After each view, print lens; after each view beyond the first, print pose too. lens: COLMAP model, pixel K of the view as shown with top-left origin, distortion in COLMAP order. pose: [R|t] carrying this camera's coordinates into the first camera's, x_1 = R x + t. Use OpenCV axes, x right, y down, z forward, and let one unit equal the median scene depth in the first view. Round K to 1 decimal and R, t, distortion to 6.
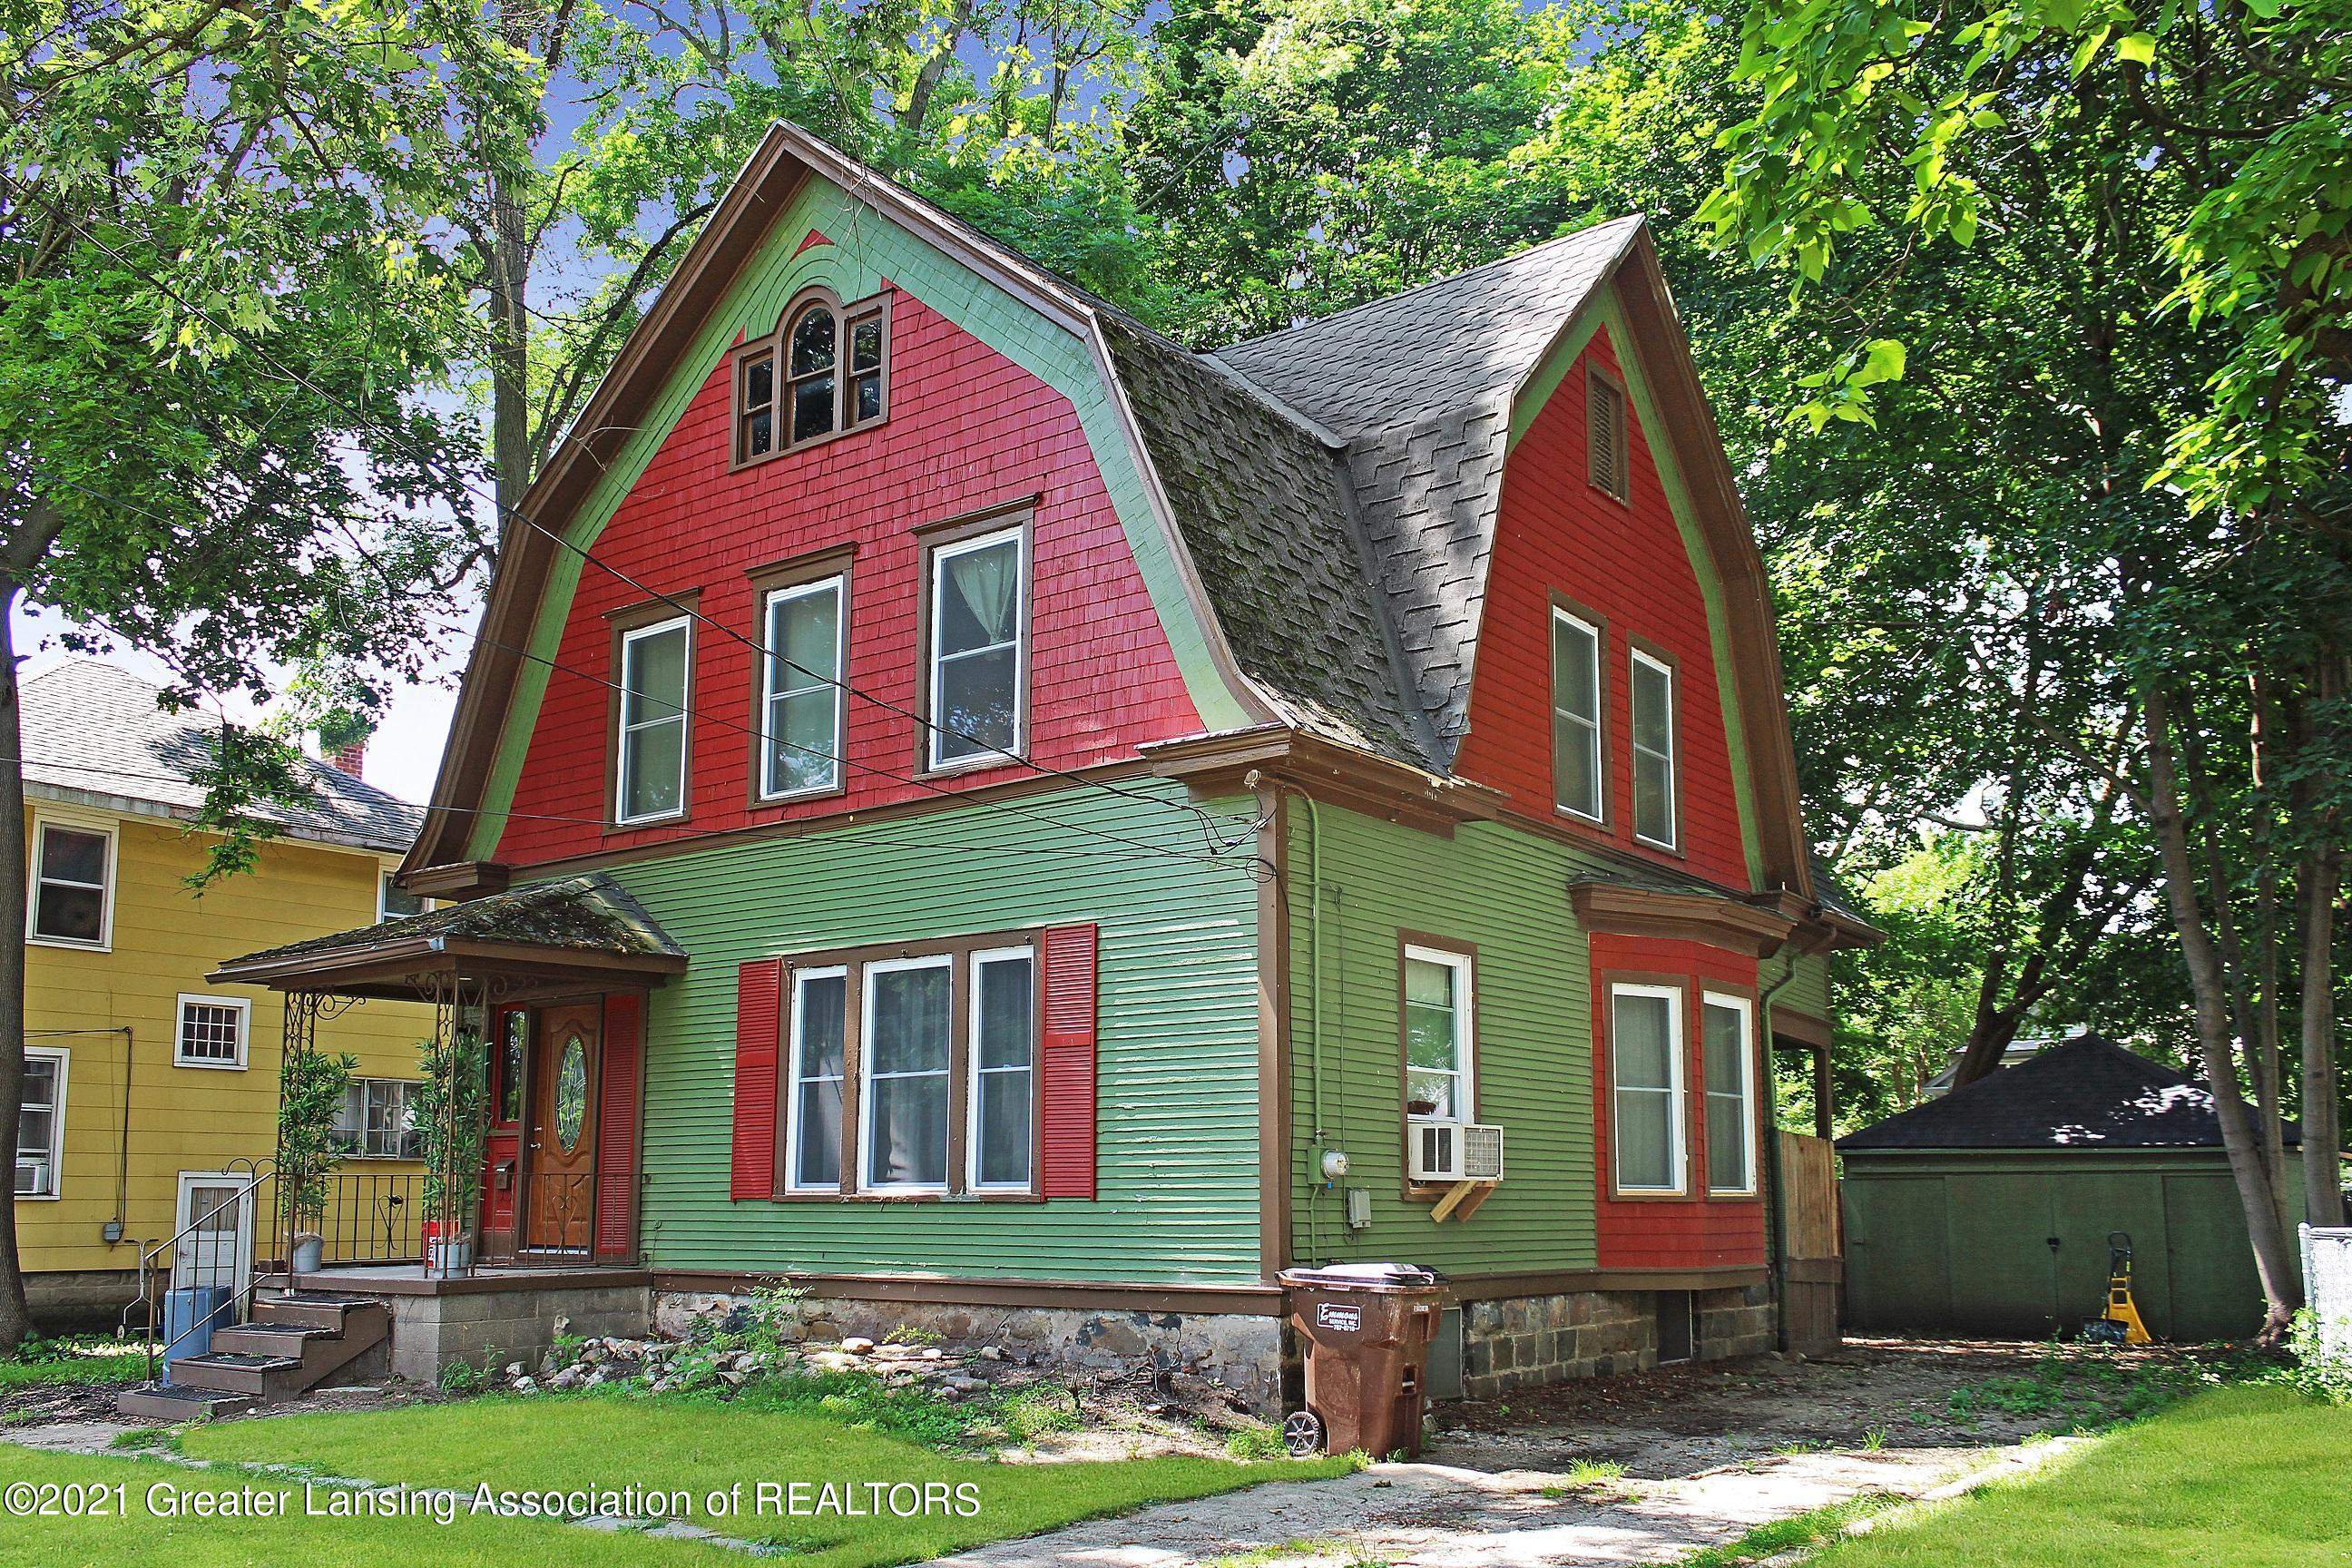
lens RADIAL K [[1997.5, 0, 1174.1], [0, 1997.5, 782.8], [0, 0, 1]] dist [-0.002639, 0.000967]
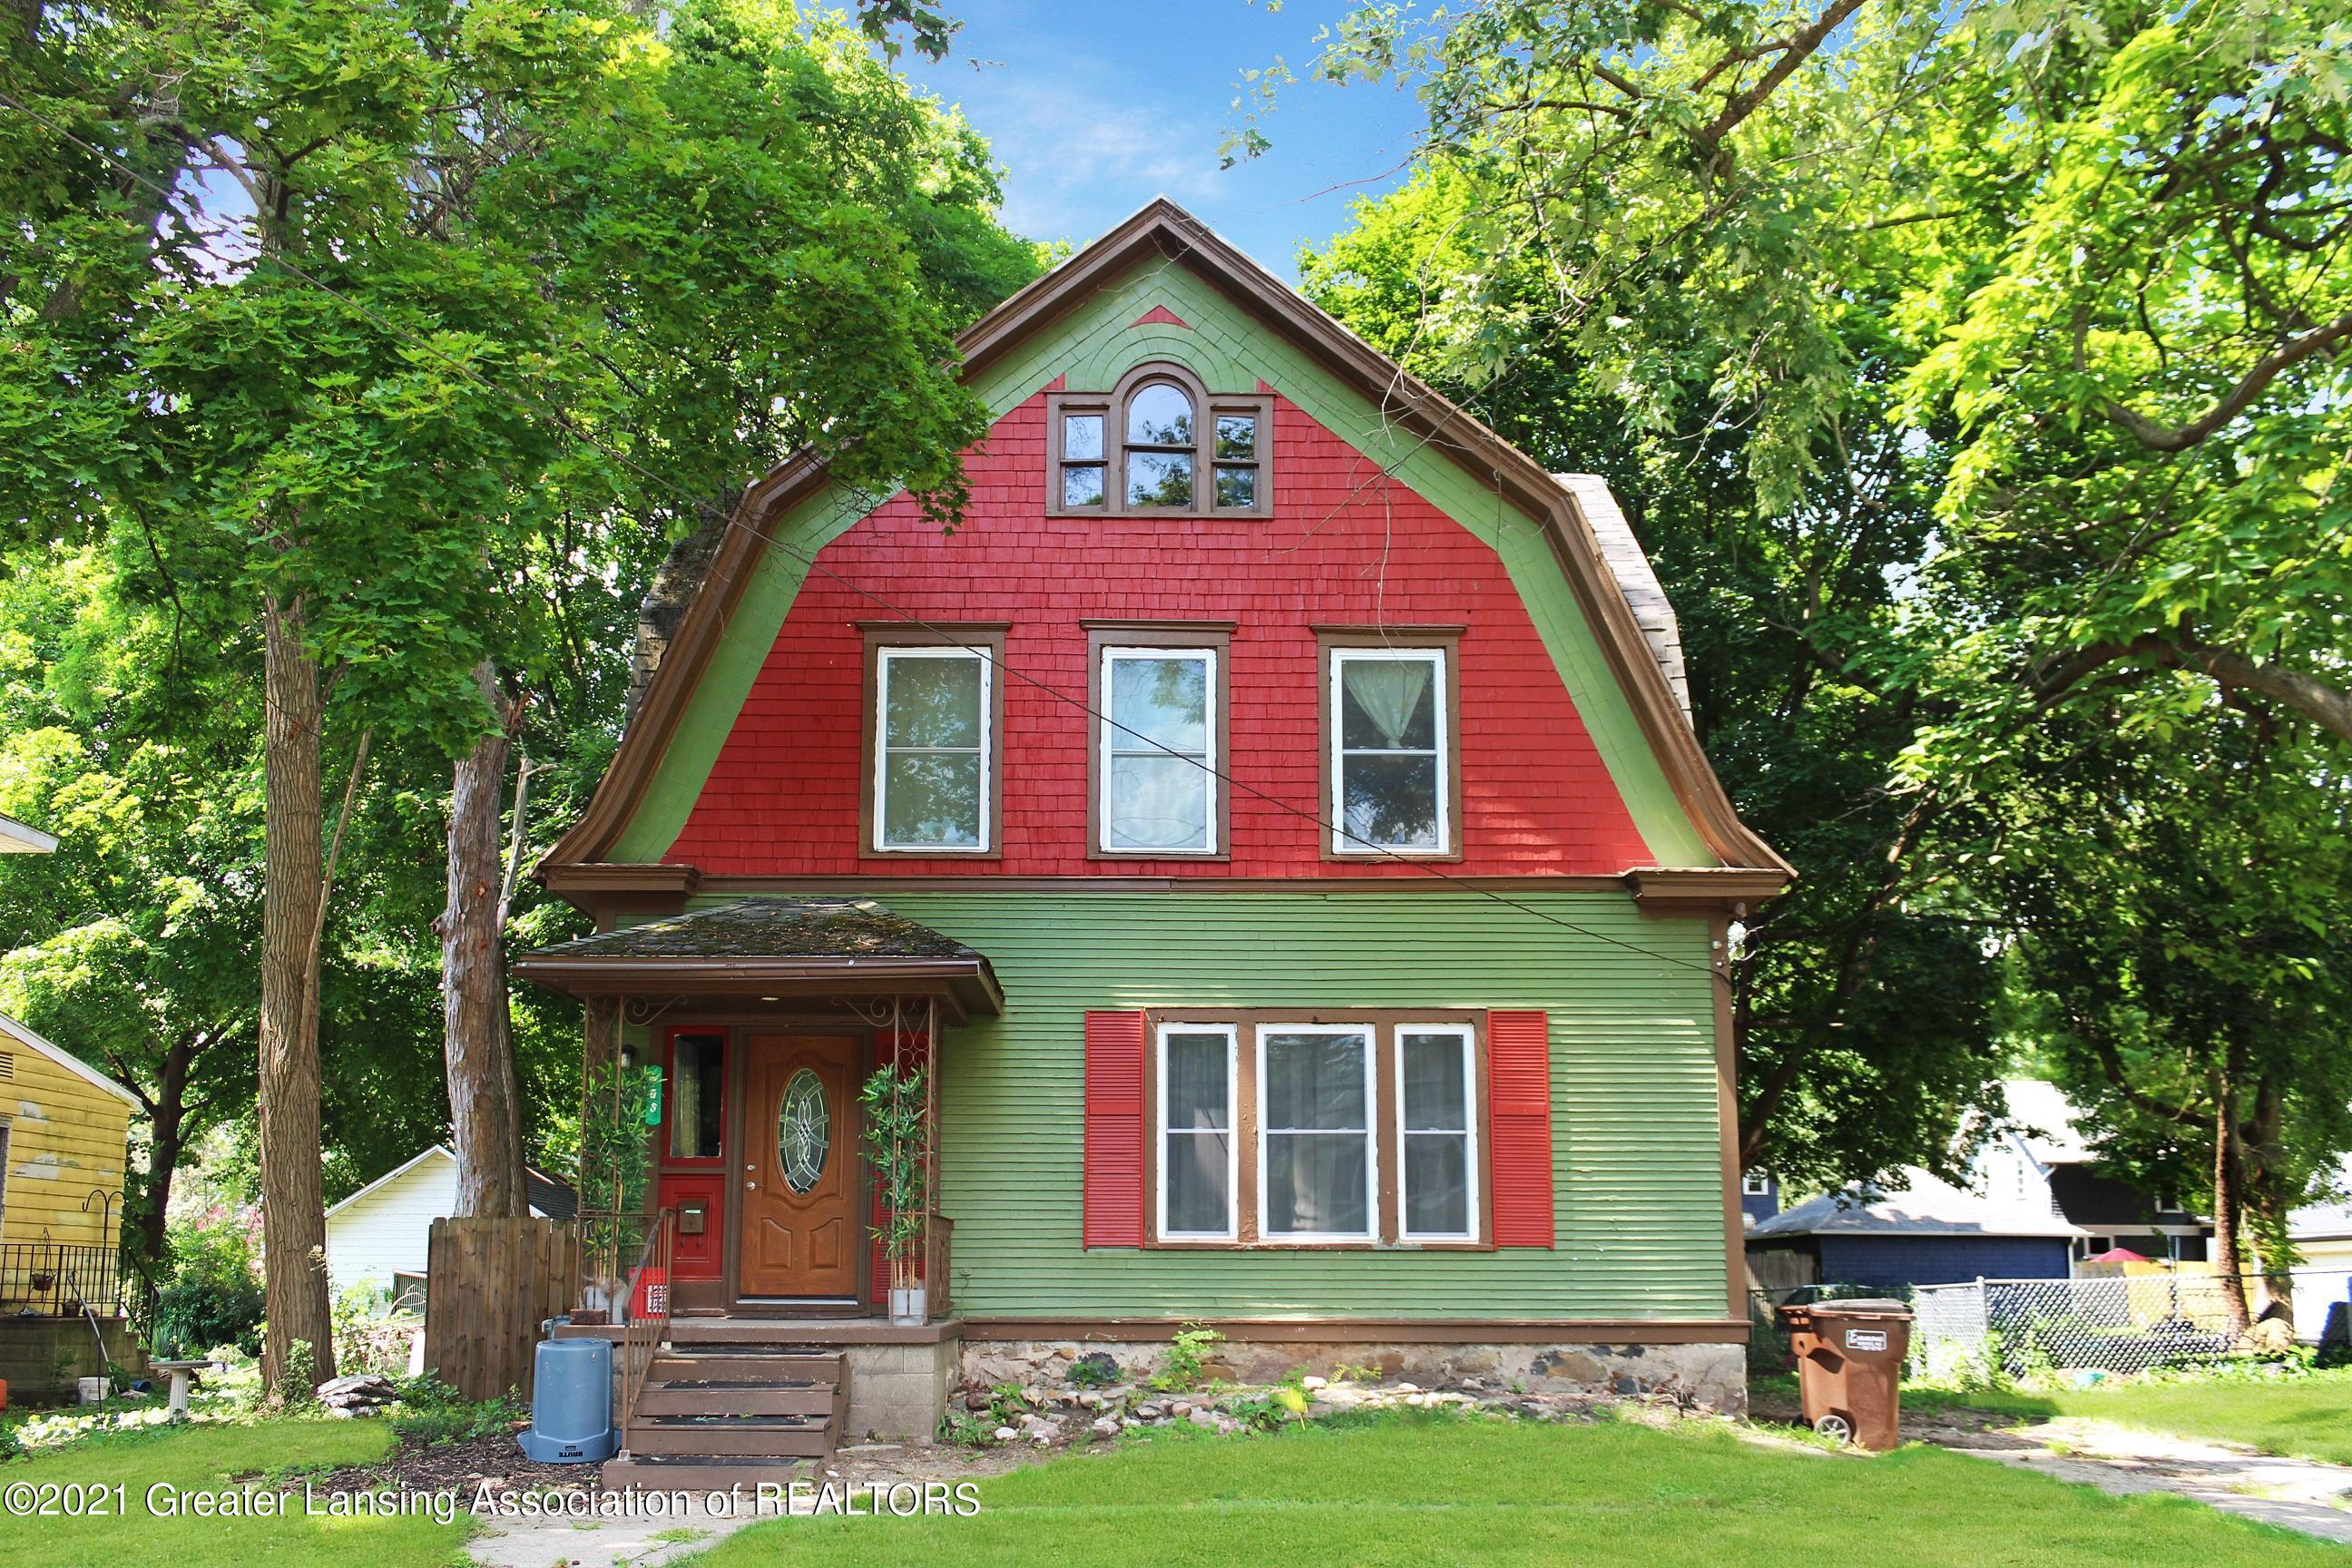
lens RADIAL K [[2040.8, 0, 1175.3], [0, 2040.8, 787.3], [0, 0, 1]] dist [0.004908, 0.000359]
pose [[0.794315, 0.145369, 0.589858, -0.870745], [-0.128166, 0.989194, -0.071193, 0.050004], [-0.593833, -0.019050, 0.804363, 0.159870]]
